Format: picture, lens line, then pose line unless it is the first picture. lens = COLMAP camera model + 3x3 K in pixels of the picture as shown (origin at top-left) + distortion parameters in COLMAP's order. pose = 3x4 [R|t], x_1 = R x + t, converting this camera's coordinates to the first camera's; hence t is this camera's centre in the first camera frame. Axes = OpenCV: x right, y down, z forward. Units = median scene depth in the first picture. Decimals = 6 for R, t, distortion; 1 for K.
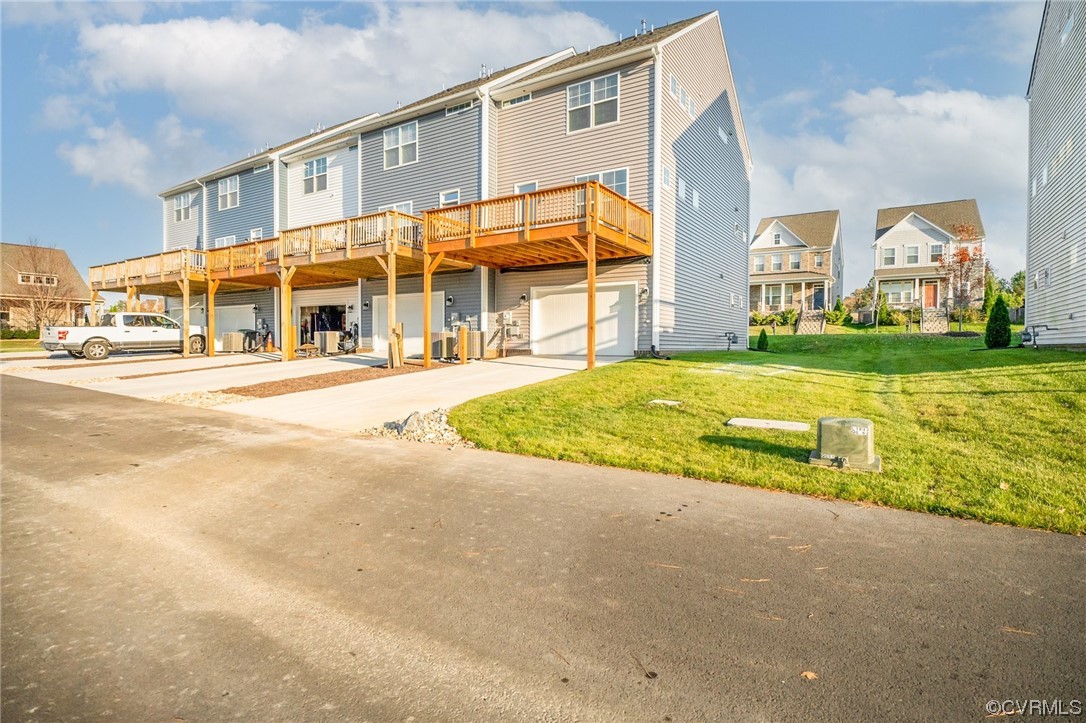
lens RADIAL K [[549.8, 0, 543.0], [0, 549.8, 361.5], [0, 0, 1]] dist [-0.001113, -0.000199]
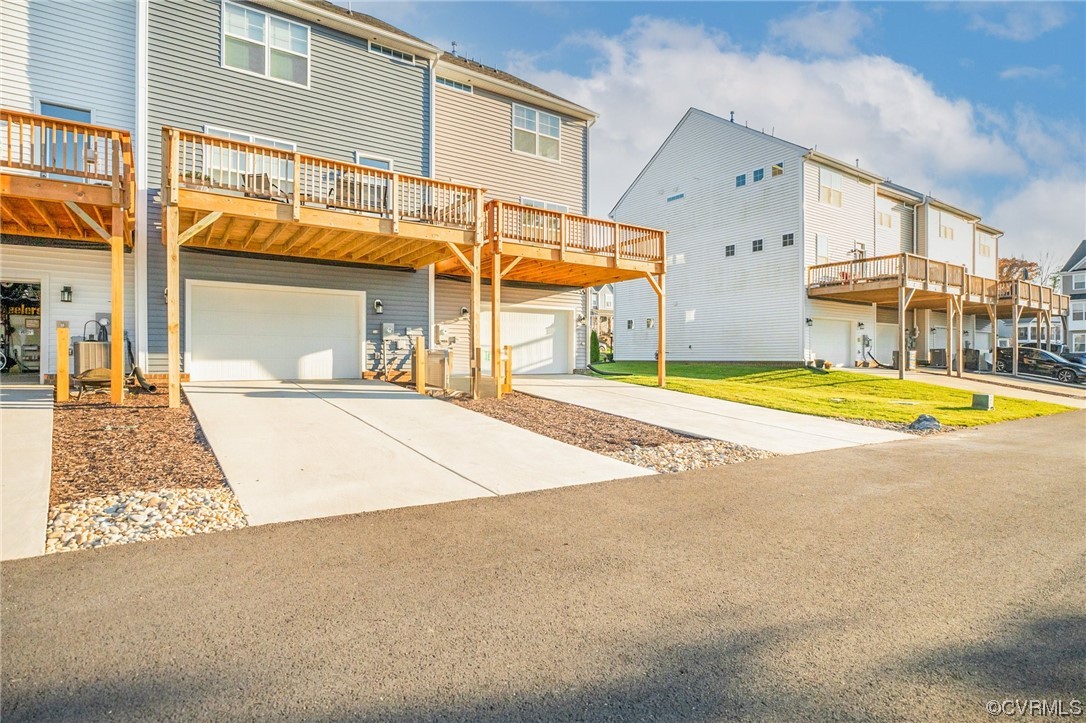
lens RADIAL K [[549.8, 0, 543.0], [0, 549.8, 361.5], [0, 0, 1]] dist [-0.001113, -0.000199]
pose [[0.394500, -0.017589, 0.918728, -0.804582], [0.017718, 0.999777, 0.011533, -0.042479], [-0.918725, 0.011729, 0.394723, 0.533914]]
